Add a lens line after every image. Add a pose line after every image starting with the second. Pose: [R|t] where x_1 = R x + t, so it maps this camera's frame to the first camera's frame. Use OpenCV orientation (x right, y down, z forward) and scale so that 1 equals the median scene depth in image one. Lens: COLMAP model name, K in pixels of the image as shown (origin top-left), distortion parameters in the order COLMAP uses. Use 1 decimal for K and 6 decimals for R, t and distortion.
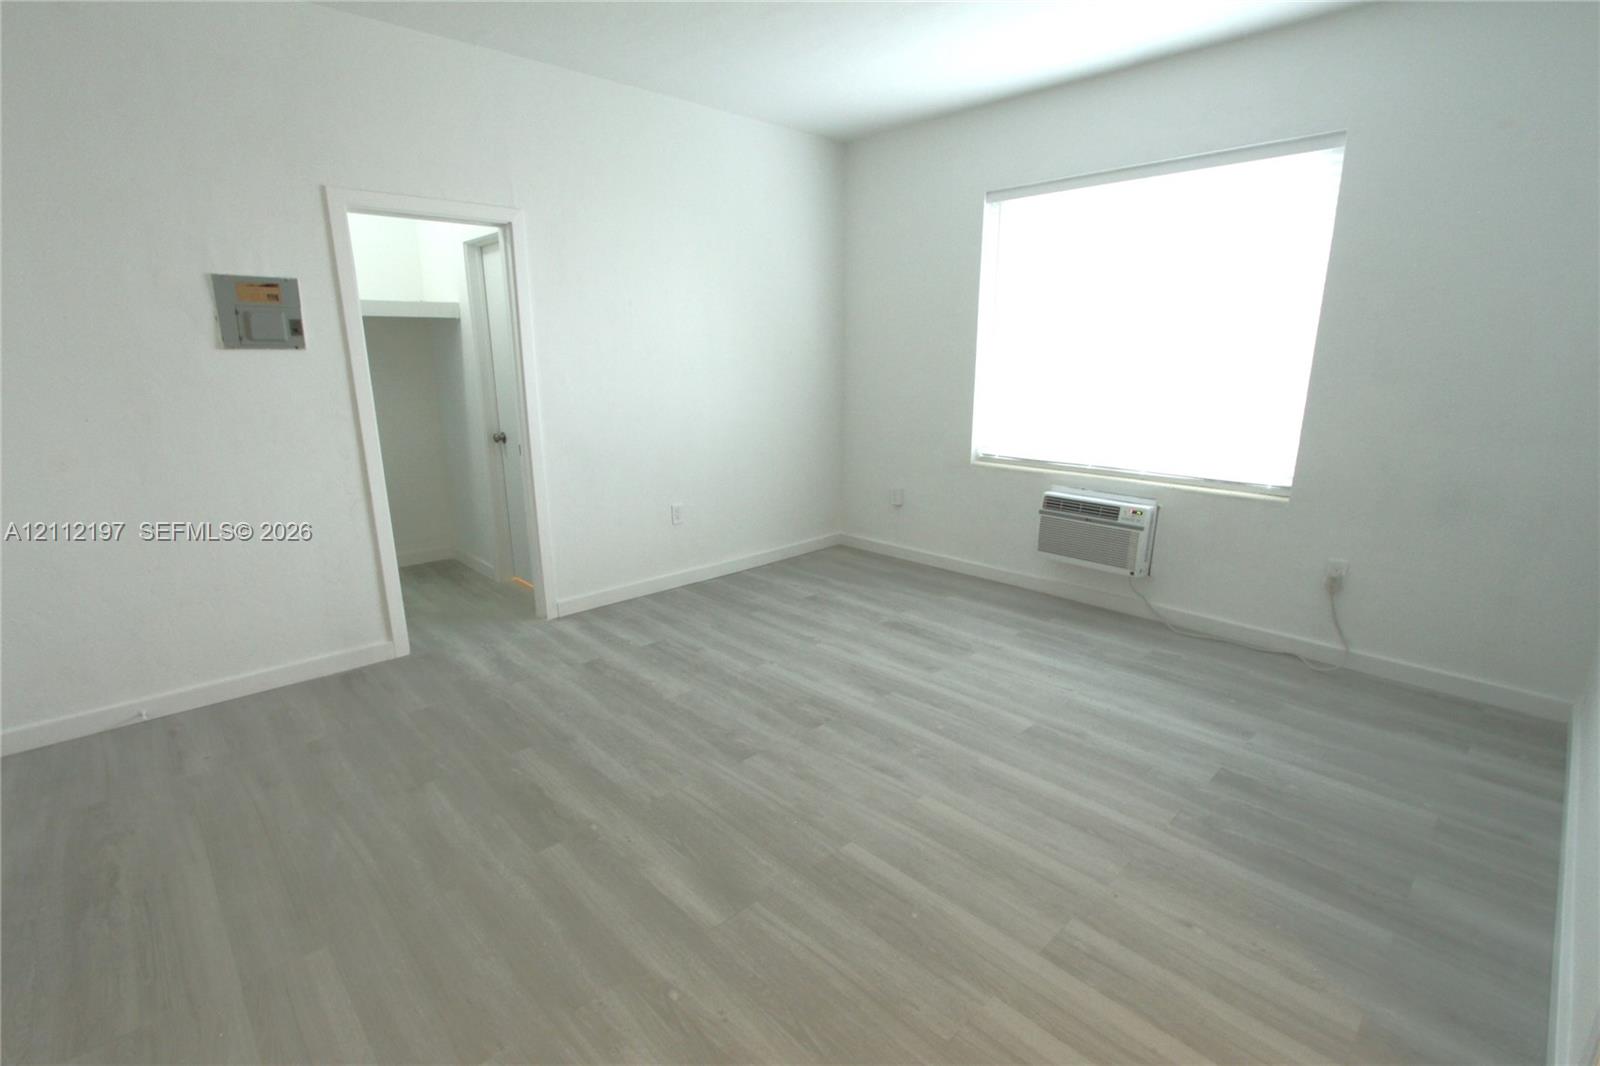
lens RADIAL K [[742.6, 0, 800.0], [0, 742.6, 533.0], [0, 0, 1]] dist [-0.021526, -0.000040]
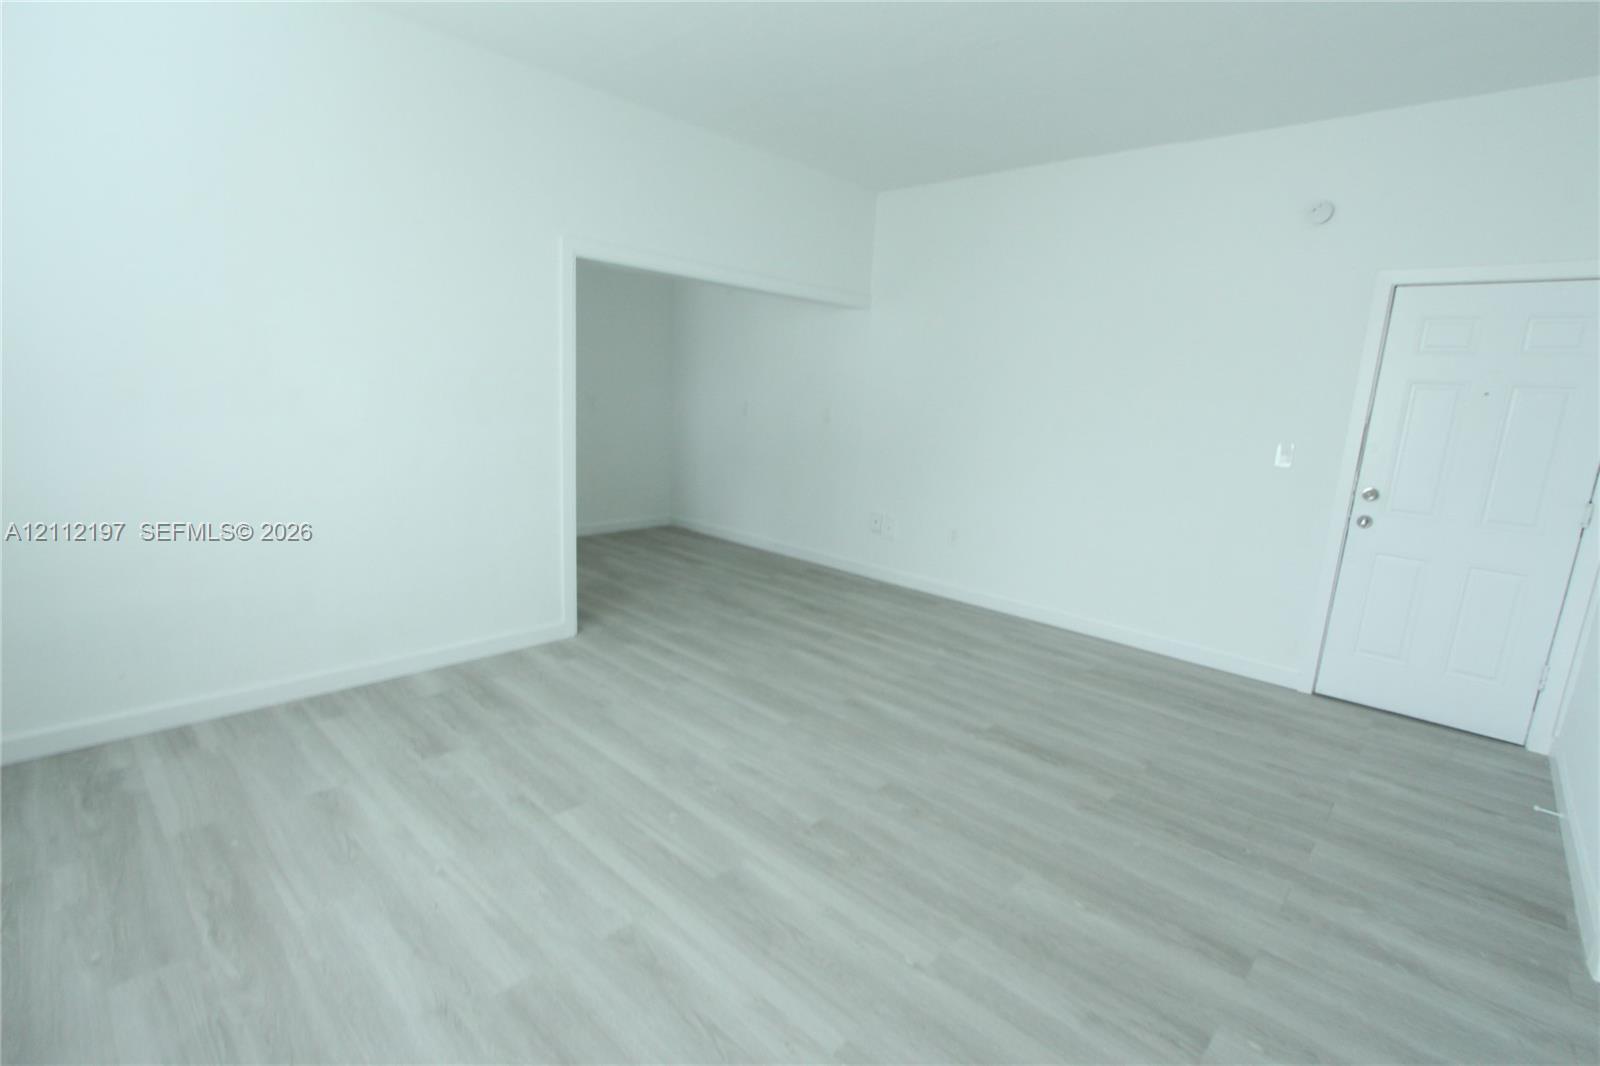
lens RADIAL K [[744.6, 0, 792.2], [0, 744.6, 534.4], [0, 0, 1]] dist [-0.023449, 0.000276]
pose [[-0.997546, -0.039122, -0.058069, 0.111383], [-0.059908, 0.906187, 0.418611, -0.372317], [0.036244, 0.421063, -0.906307, 1.571781]]
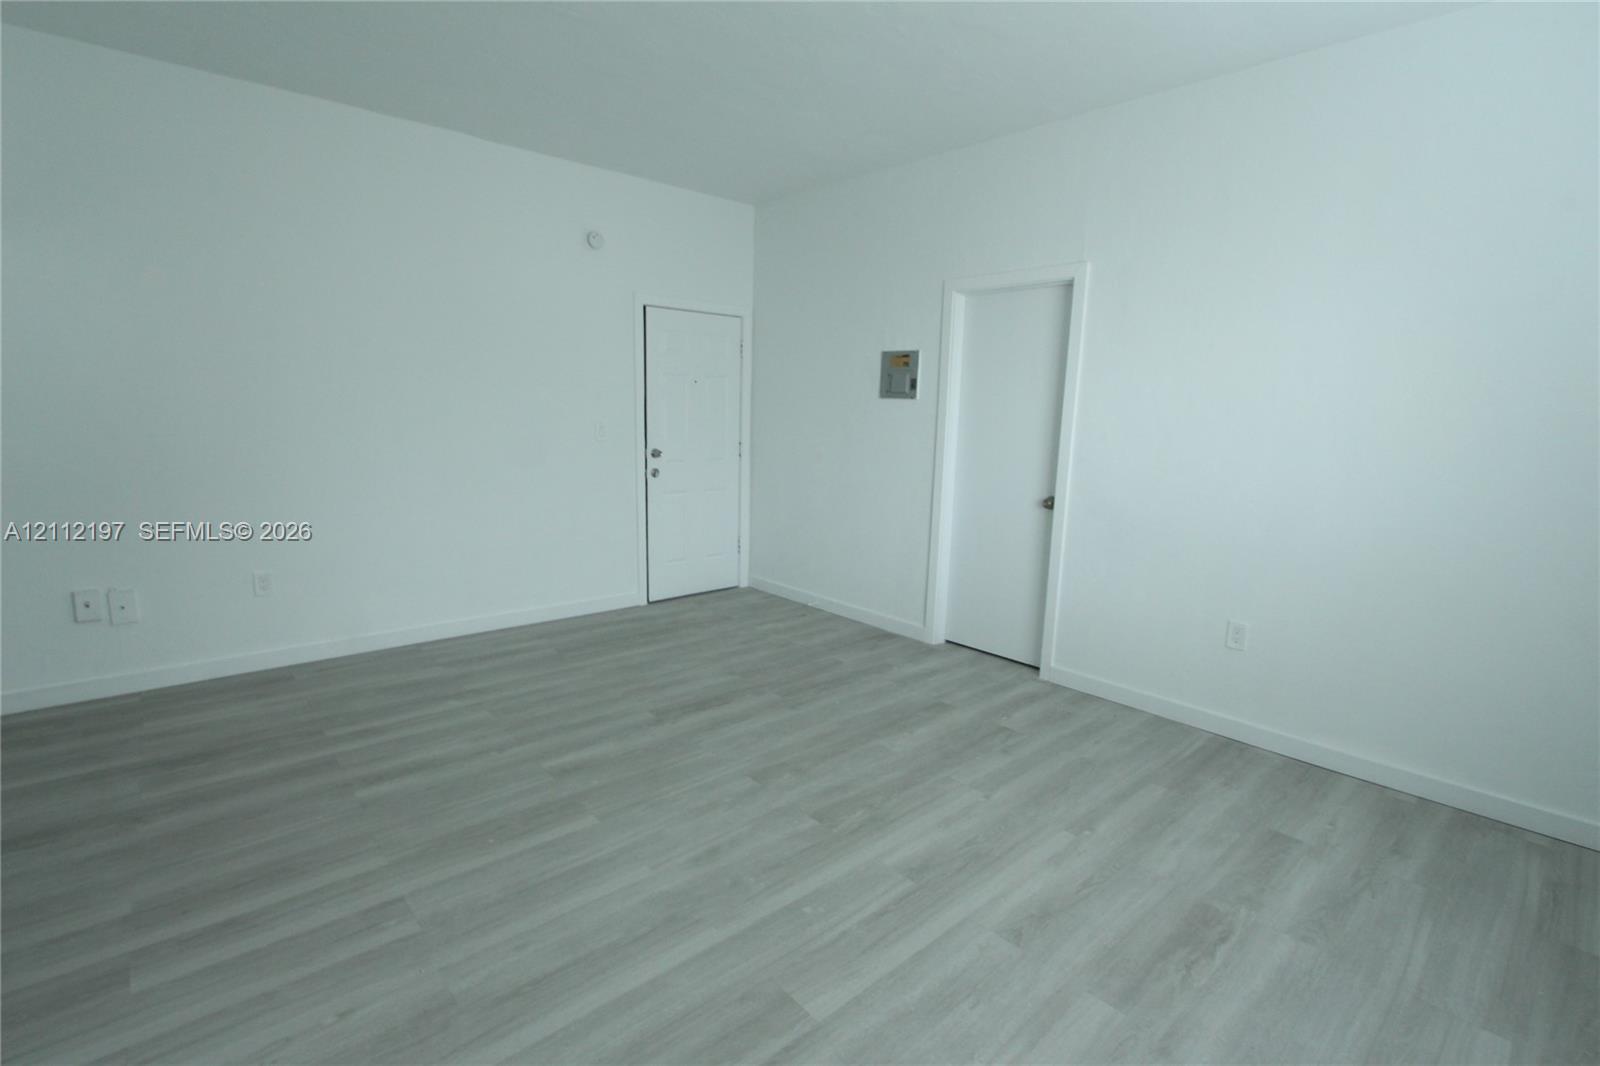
lens RADIAL K [[744.6, 0, 792.2], [0, 744.6, 534.4], [0, 0, 1]] dist [-0.023449, 0.000276]
pose [[-0.034521, 0.168628, -0.985075, 0.799608], [-0.262172, 0.949615, 0.171745, -0.192686], [0.964403, 0.264188, 0.011428, 0.848706]]
